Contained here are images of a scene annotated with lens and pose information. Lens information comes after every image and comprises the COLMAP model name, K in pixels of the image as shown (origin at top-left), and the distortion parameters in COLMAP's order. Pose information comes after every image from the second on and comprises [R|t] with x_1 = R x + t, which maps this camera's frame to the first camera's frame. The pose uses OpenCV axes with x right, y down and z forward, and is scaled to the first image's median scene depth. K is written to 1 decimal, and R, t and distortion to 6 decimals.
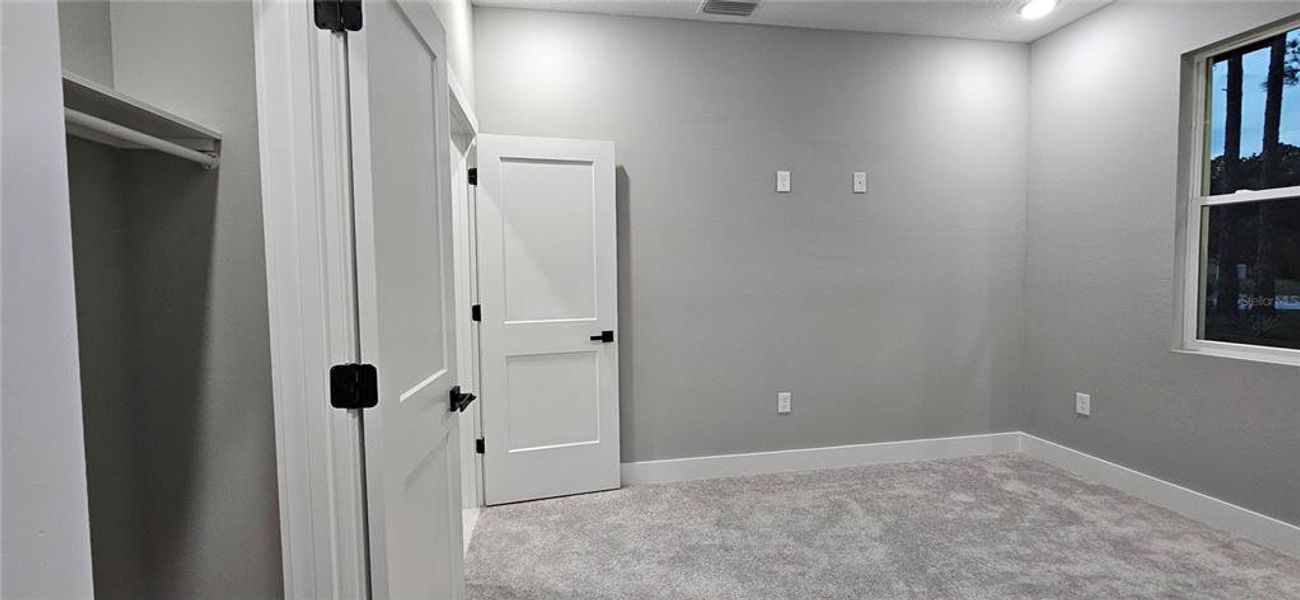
lens RADIAL K [[533.6, 0, 646.8], [0, 533.6, 301.3], [0, 0, 1]] dist [-0.008490, 0.003427]
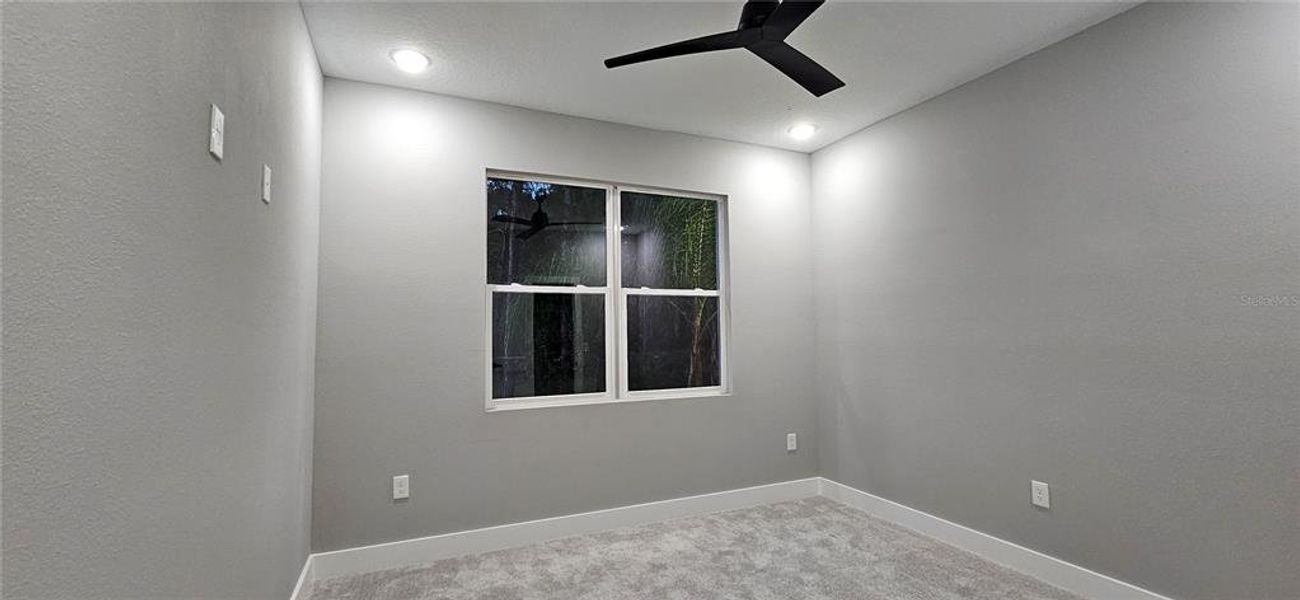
lens RADIAL K [[533.6, 0, 646.8], [0, 533.6, 301.3], [0, 0, 1]] dist [-0.008490, 0.003427]
pose [[-0.255142, 0.085421, 0.963123, -0.207434], [0.072023, 0.995002, -0.069169, -0.033748], [-0.964217, 0.051719, -0.260019, 0.771793]]
